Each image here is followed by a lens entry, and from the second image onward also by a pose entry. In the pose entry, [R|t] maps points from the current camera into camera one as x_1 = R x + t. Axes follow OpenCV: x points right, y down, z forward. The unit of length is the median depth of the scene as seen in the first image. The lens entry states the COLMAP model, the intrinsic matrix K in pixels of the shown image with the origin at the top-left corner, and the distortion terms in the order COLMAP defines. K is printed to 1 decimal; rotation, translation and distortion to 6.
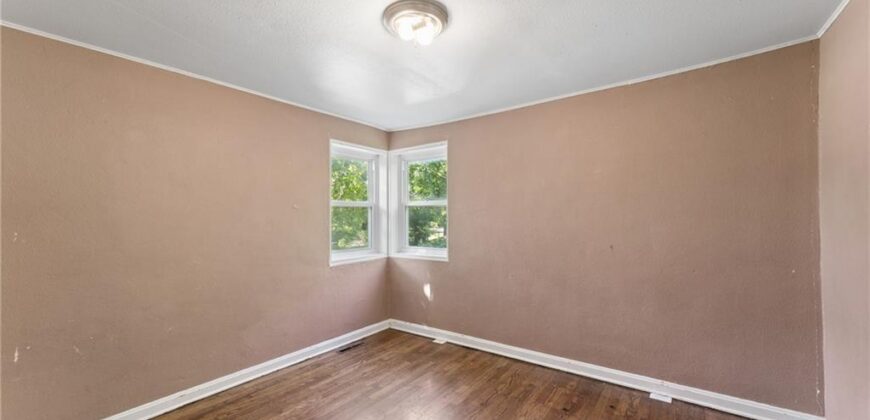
lens RADIAL K [[347.1, 0, 435.0], [0, 347.1, 210.0], [0, 0, 1]] dist [-0.001740, 0.000145]
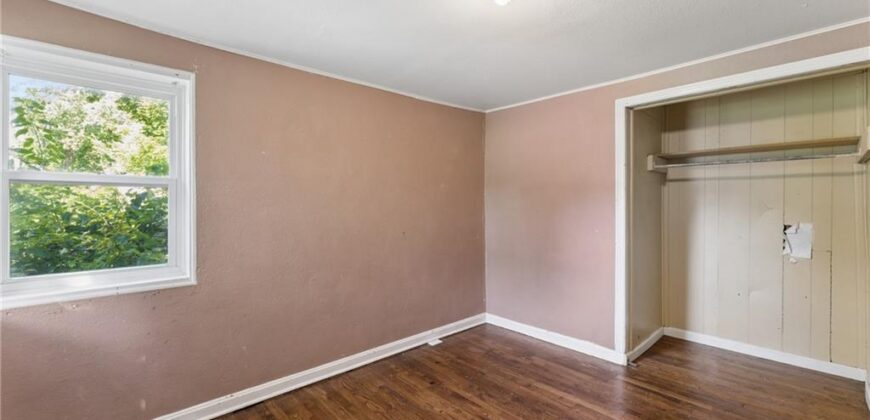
lens RADIAL K [[345.3, 0, 434.7], [0, 345.3, 201.8], [0, 0, 1]] dist [-0.002403, -0.000172]
pose [[0.199882, 0.014947, 0.979706, -0.607849], [-0.022911, 0.999682, -0.010578, 0.011760], [-0.979552, -0.020332, 0.200161, 0.680407]]
